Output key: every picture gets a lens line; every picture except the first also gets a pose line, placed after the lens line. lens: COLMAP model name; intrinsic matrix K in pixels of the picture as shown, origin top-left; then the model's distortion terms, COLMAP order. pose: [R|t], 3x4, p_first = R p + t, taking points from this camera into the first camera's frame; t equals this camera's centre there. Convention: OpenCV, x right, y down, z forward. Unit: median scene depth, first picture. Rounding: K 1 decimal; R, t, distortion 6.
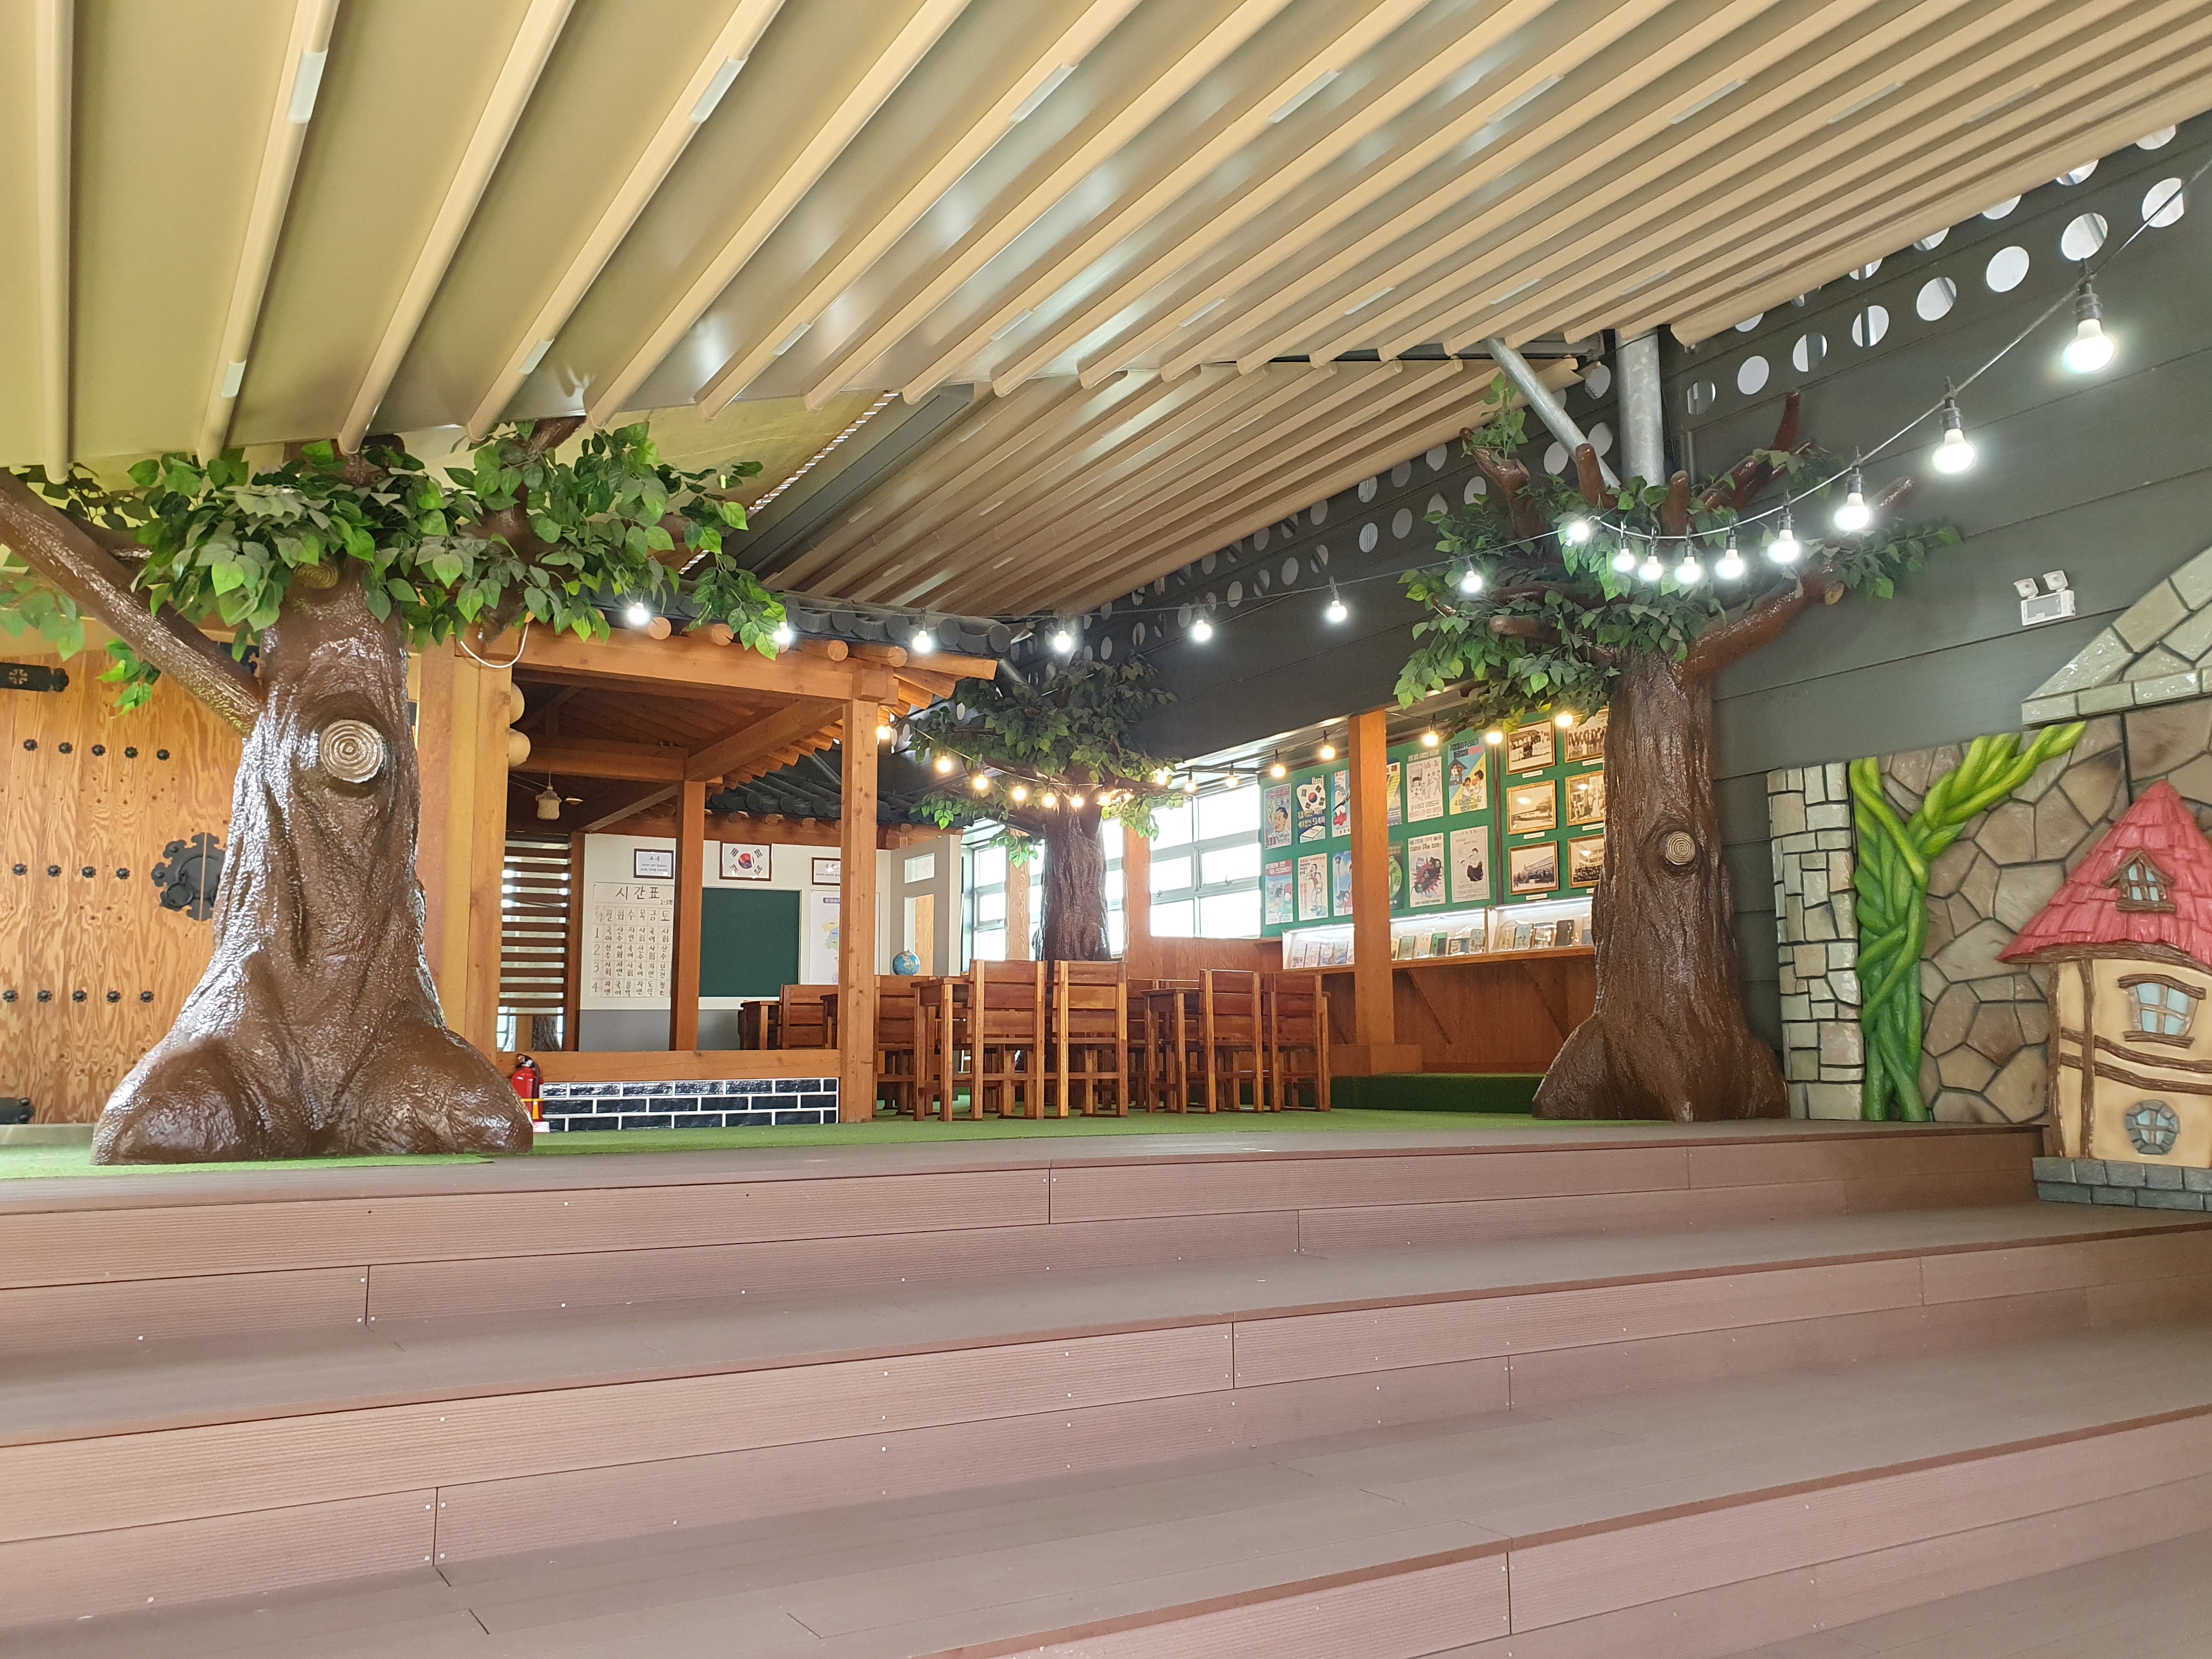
lens RADIAL K [[1730.1, 0, 1104.3], [0, 1730.1, 832.9], [0, 0, 1]] dist [-0.006719, -0.002461]
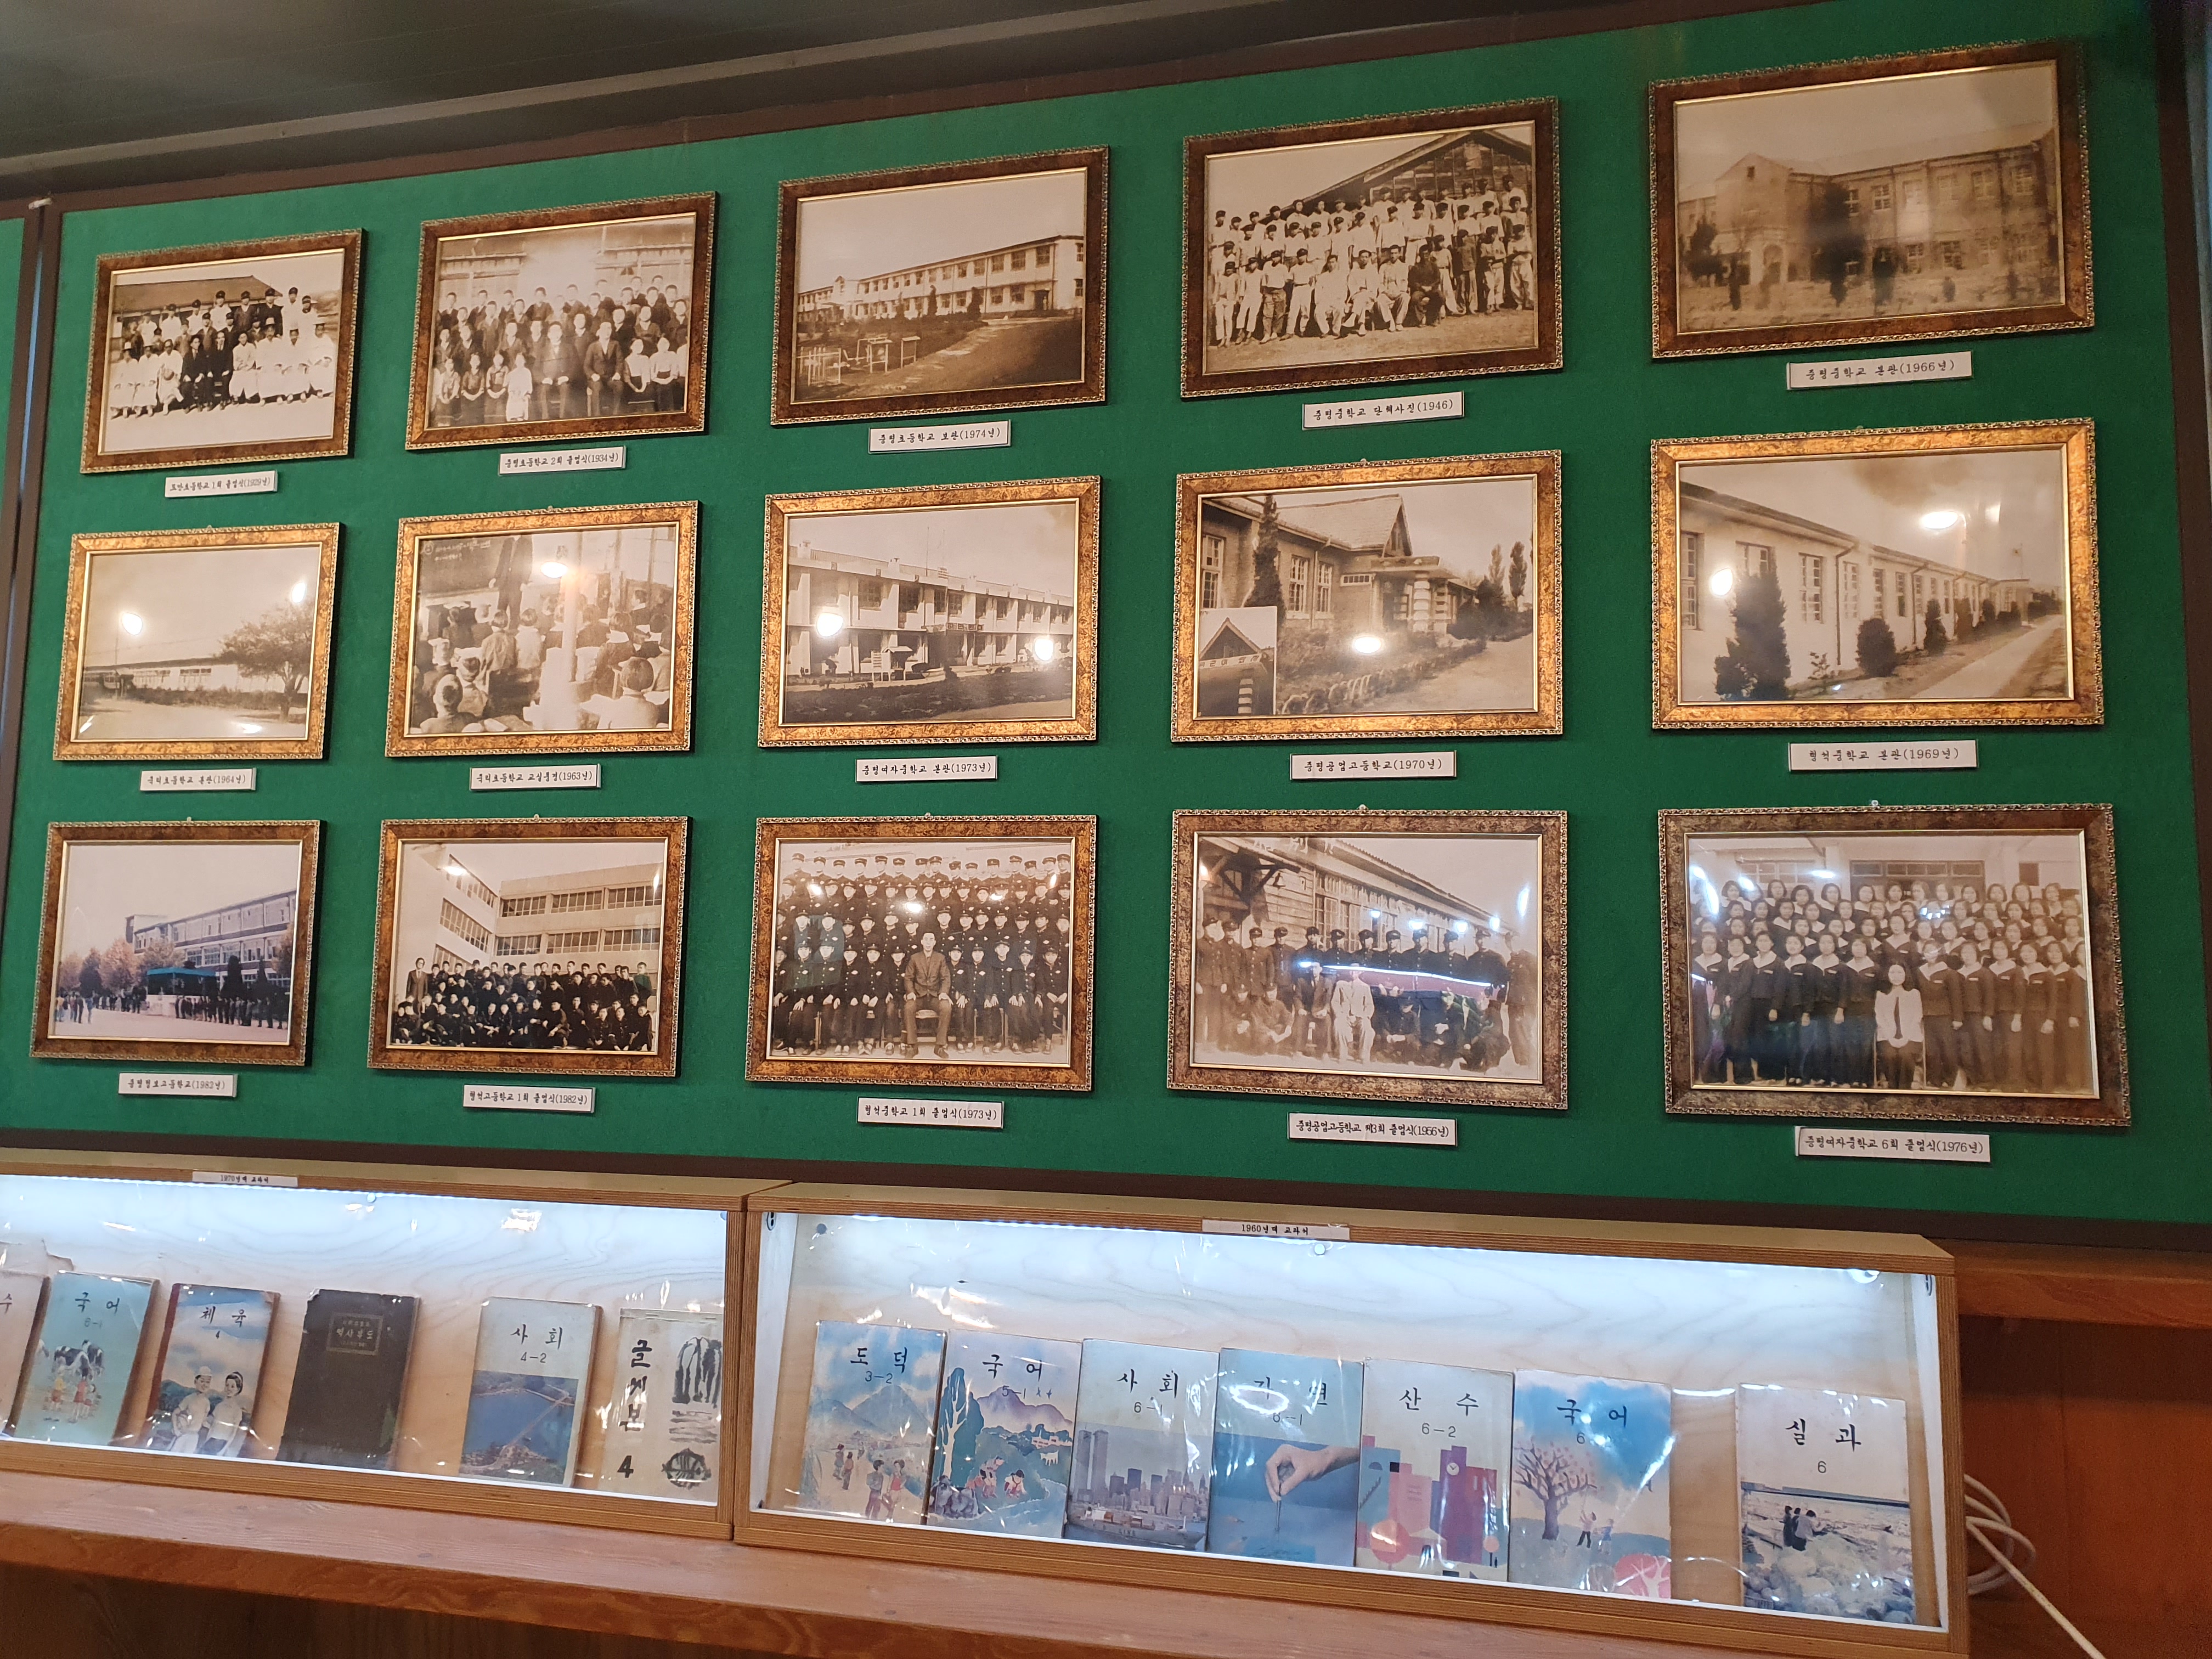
lens RADIAL K [[1730.1, 0, 1106.0], [0, 1730.1, 828.6], [0, 0, 1]] dist [-0.006719, -0.002461]
pose [[0.718074, 0.080635, 0.691279, 0.185879], [-0.110425, 0.993884, -0.001228, -0.004549], [-0.687150, -0.075453, 0.722586, 0.781601]]
